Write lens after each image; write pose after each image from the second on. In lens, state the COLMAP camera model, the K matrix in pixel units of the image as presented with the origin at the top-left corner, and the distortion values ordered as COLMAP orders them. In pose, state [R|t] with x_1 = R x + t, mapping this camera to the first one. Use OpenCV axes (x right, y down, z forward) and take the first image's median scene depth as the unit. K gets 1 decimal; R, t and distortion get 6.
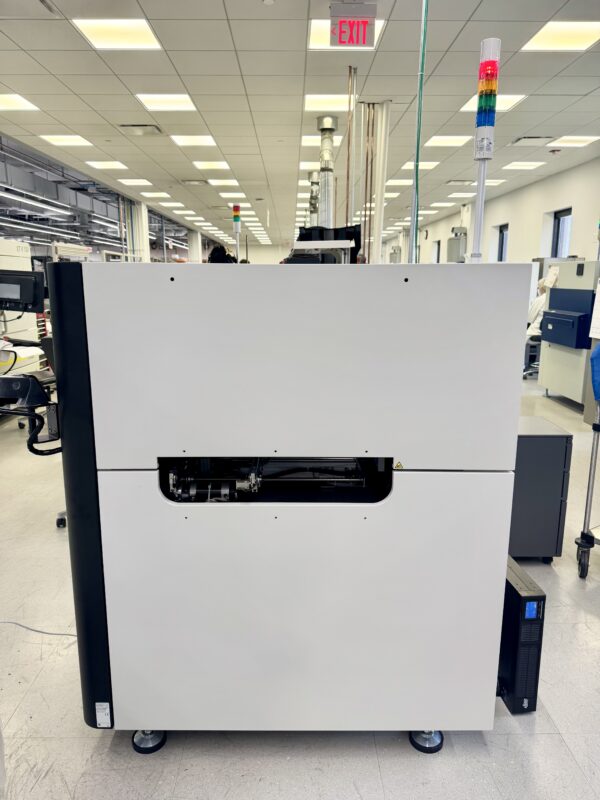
lens RADIAL K [[552.8, 0, 297.6], [0, 552.8, 385.4], [0, 0, 1]] dist [0.000464, -0.000106]
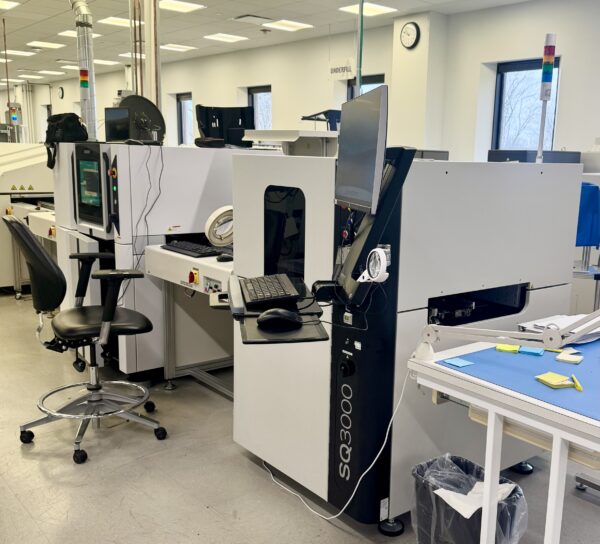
lens RADIAL K [[679.5, 0, 300.0], [0, 679.5, 272.0], [0, 0, 1]] dist [0.057922, -0.044506]
pose [[0.788142, -0.085674, 0.609502, -0.370421], [0.089373, 0.995700, 0.024392, -0.001783], [-0.608971, 0.035248, 0.792409, -0.040580]]
